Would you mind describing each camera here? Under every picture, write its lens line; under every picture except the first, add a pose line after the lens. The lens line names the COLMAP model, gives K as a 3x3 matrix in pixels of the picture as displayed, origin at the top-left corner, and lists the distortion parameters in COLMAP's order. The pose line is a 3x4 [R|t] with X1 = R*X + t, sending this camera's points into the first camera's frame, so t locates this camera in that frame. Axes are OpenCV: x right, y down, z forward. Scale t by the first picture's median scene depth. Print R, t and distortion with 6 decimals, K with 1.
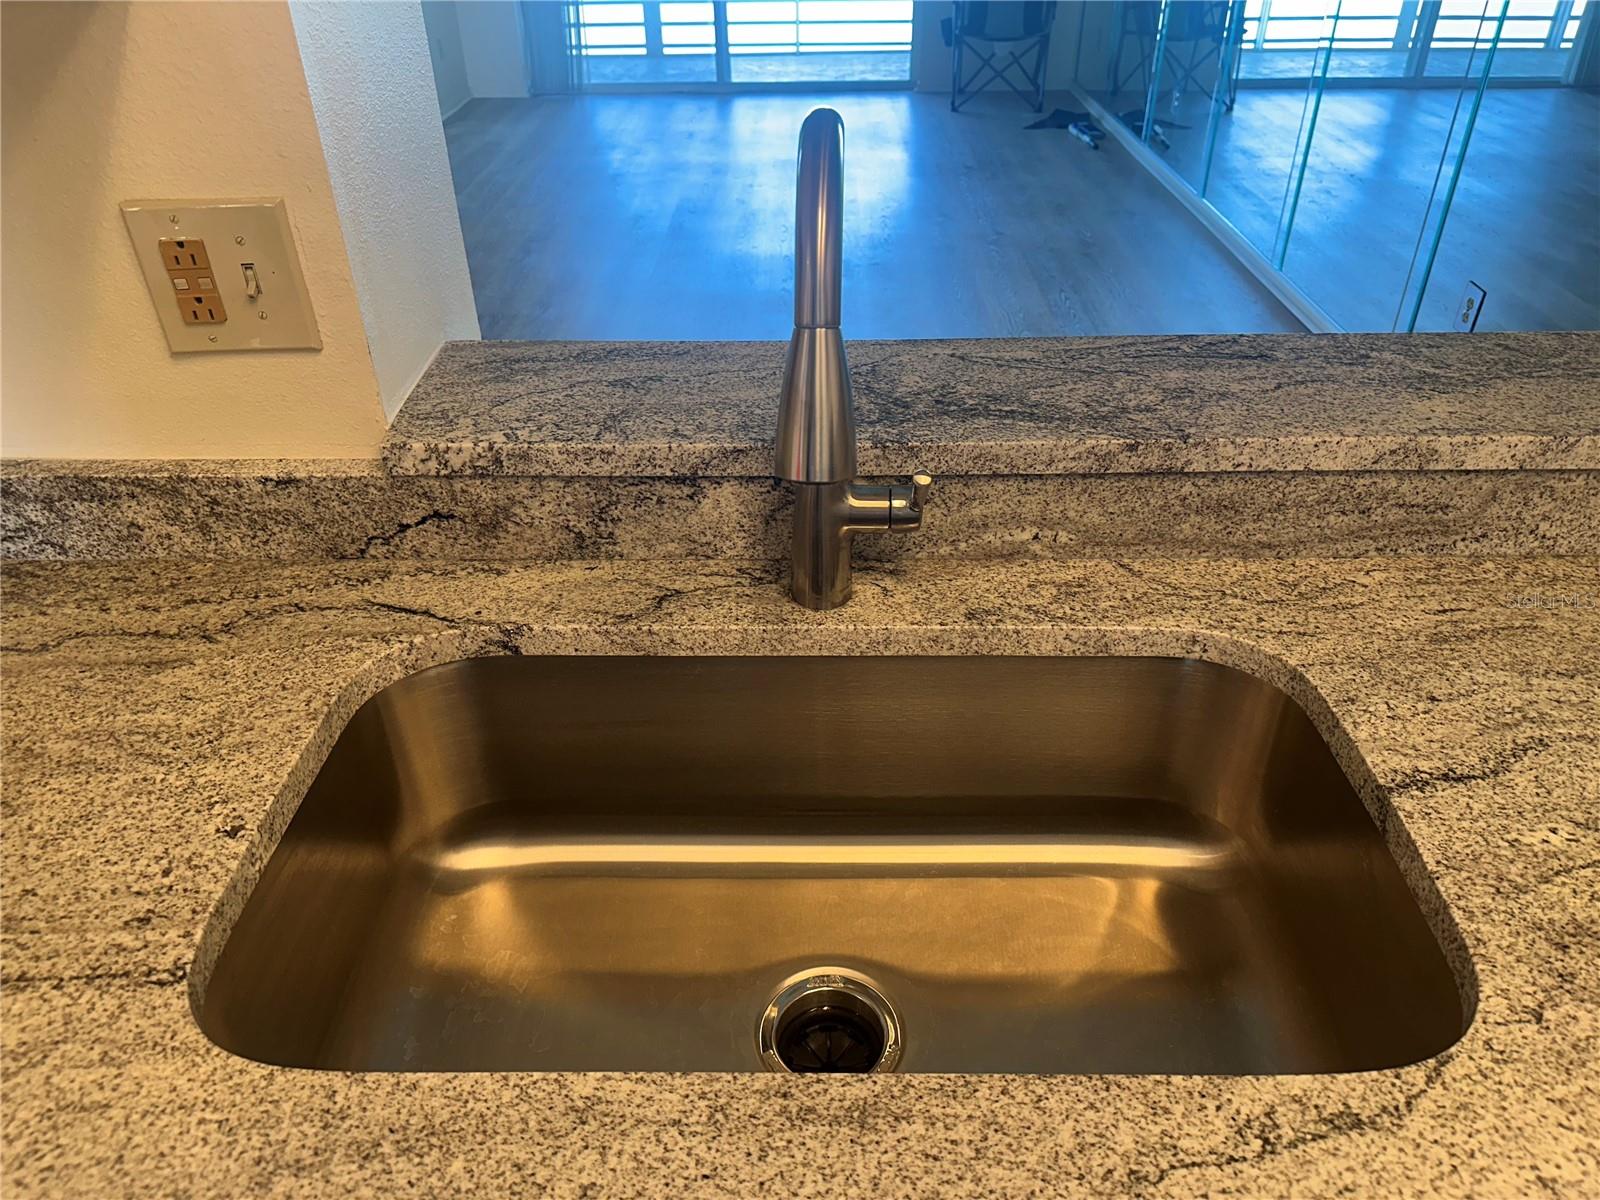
lens RADIAL K [[1111.5, 0, 811.7], [0, 1111.5, 612.7], [0, 0, 1]] dist [0.059817, -0.078950]
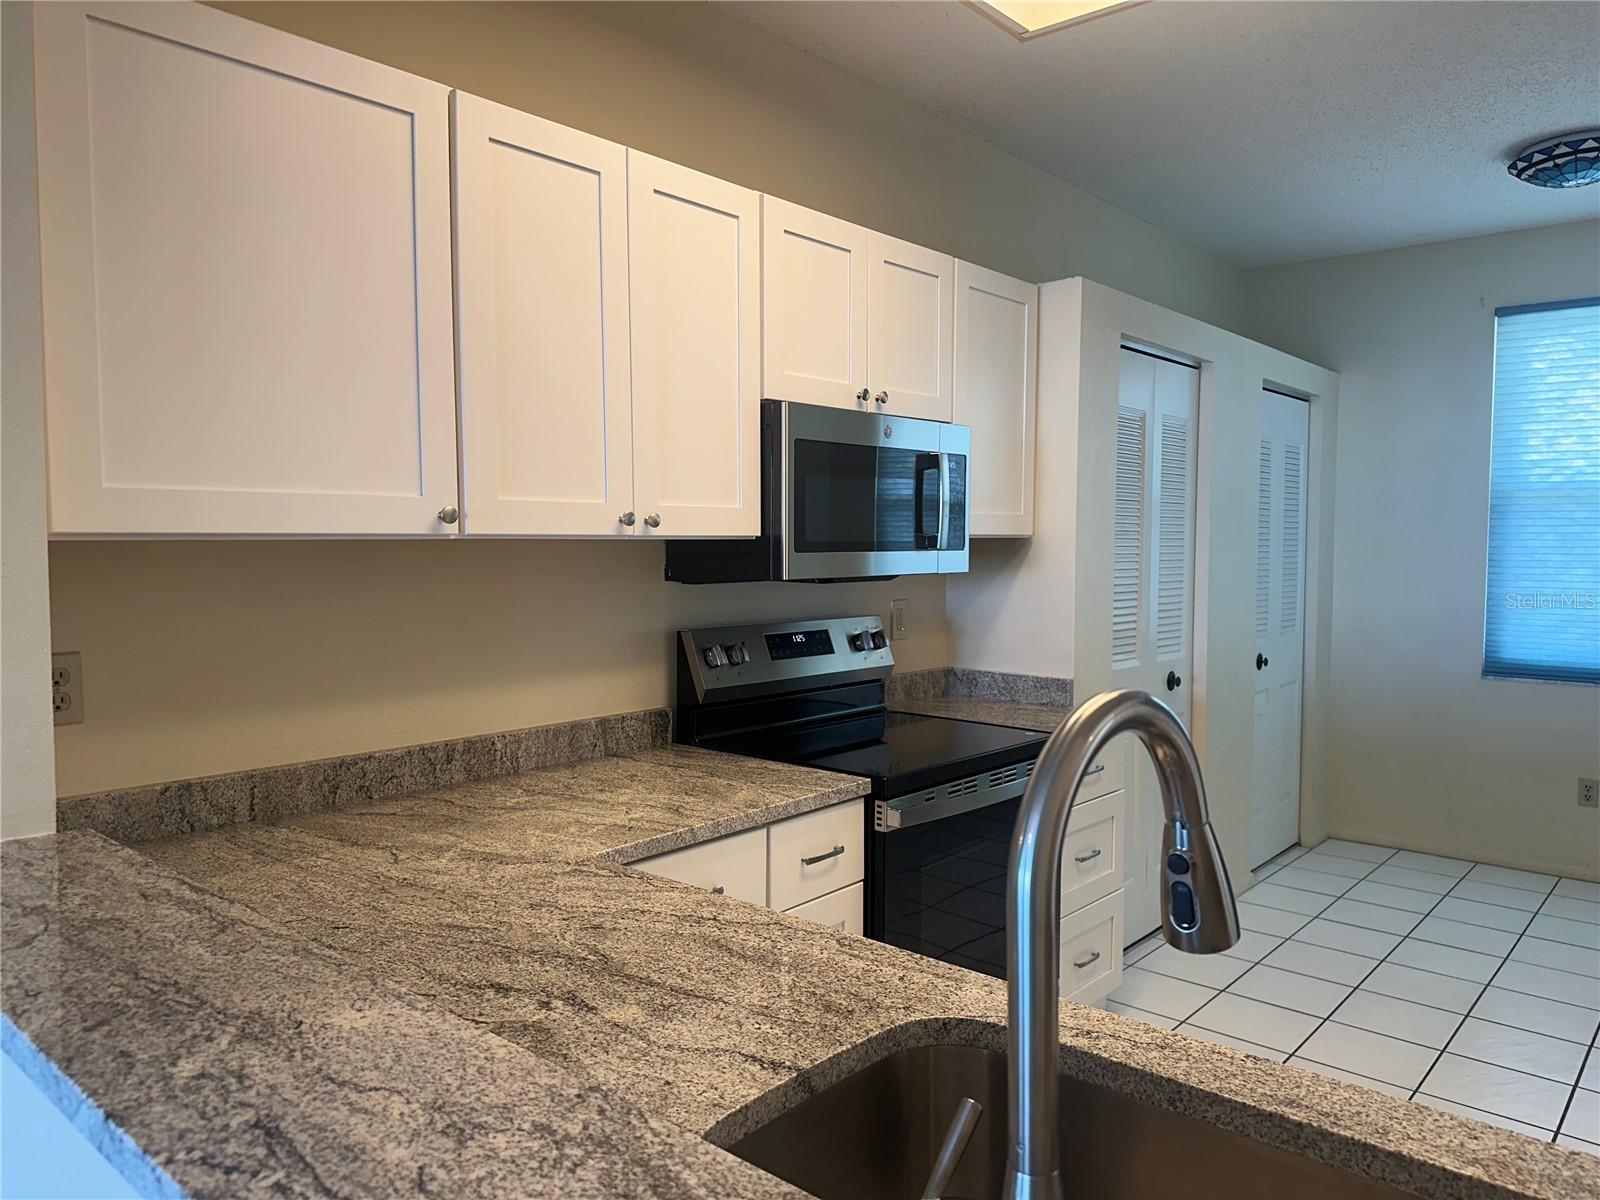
lens RADIAL K [[1111.5, 0, 822.5], [0, 1111.5, 602.1], [0, 0, 1]] dist [0.059817, -0.078950]
pose [[-0.766617, -0.026407, 0.641562, -0.280722], [0.366708, 0.802179, 0.471205, -0.712782], [-0.527090, 0.596500, -0.605280, 1.125269]]
